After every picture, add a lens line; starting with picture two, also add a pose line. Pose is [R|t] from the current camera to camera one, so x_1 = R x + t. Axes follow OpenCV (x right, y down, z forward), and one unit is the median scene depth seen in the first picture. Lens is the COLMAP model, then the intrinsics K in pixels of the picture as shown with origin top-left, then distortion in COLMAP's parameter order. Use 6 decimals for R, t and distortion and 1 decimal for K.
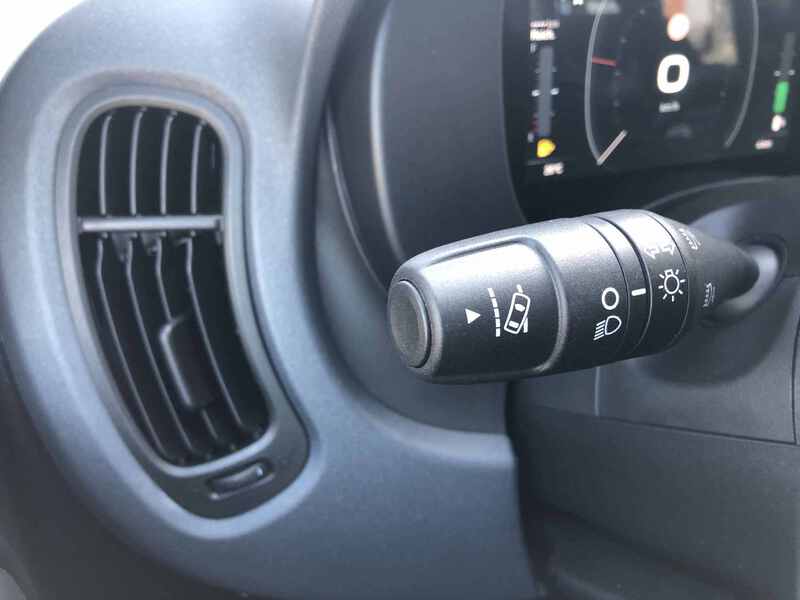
lens RADIAL K [[664.8, 0, 400.0], [0, 664.8, 300.0], [0, 0, 1]] dist [0.017467, -0.002890]
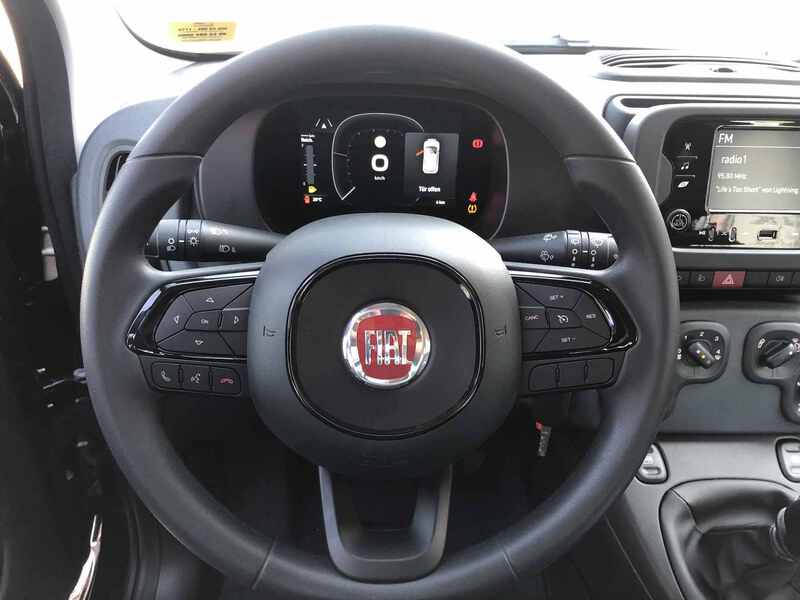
lens RADIAL K [[664.8, 0, 400.0], [0, 664.8, 300.0], [0, 0, 1]] dist [0.017467, -0.002890]
pose [[0.950935, 0.193639, -0.241304, 1.317198], [-0.183172, 0.980910, 0.065303, -0.083449], [0.249342, -0.017898, 0.968250, -1.254368]]
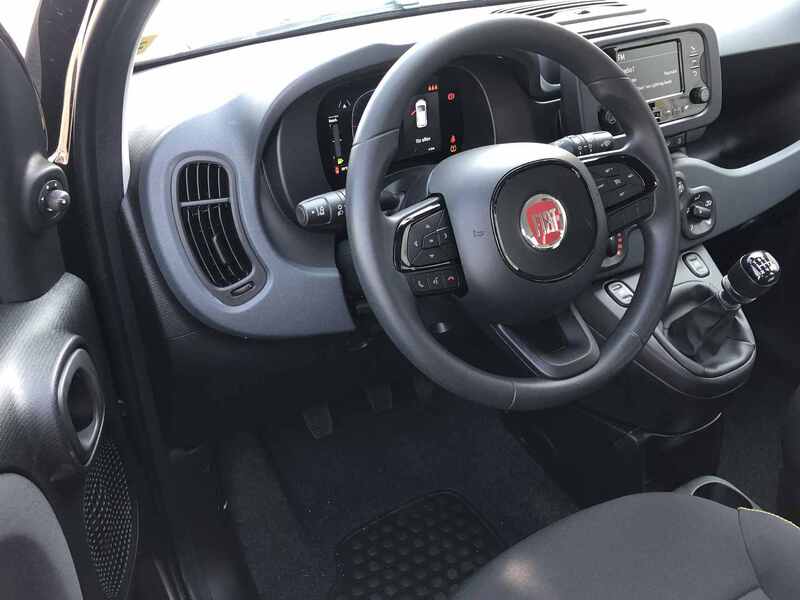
lens RADIAL K [[801.5, 0, 396.8], [0, 801.5, 296.2], [0, 0, 1]] dist [0.204653, -0.717850]
pose [[0.979344, -0.108330, 0.170733, -0.194981], [0.104045, 0.993995, 0.033880, 0.259062], [-0.173378, -0.015416, 0.984735, -2.607292]]
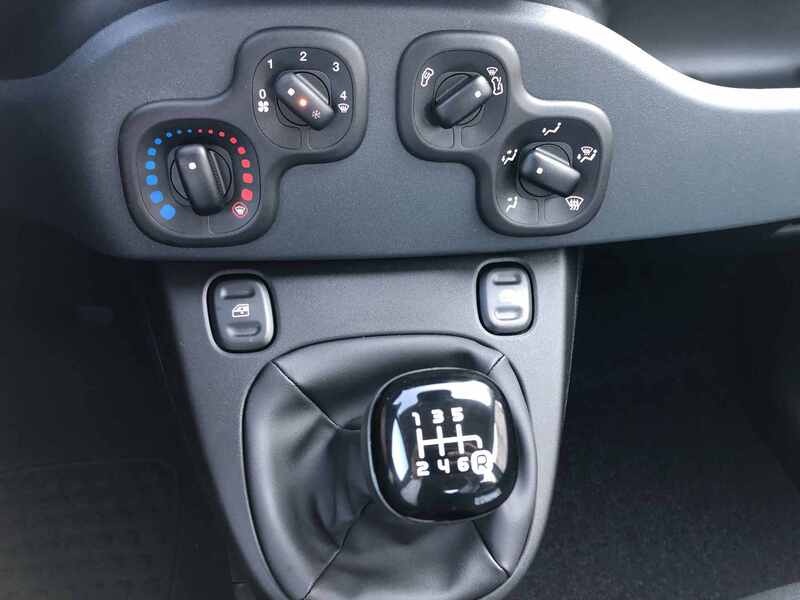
lens RADIAL K [[664.8, 0, 400.0], [0, 664.8, 300.0], [0, 0, 1]] dist [0.017467, -0.002890]
pose [[0.976254, 0.200506, -0.082006, 2.158942], [-0.172847, 0.949173, 0.263047, 0.066508], [0.130581, -0.242626, 0.961291, 0.157148]]
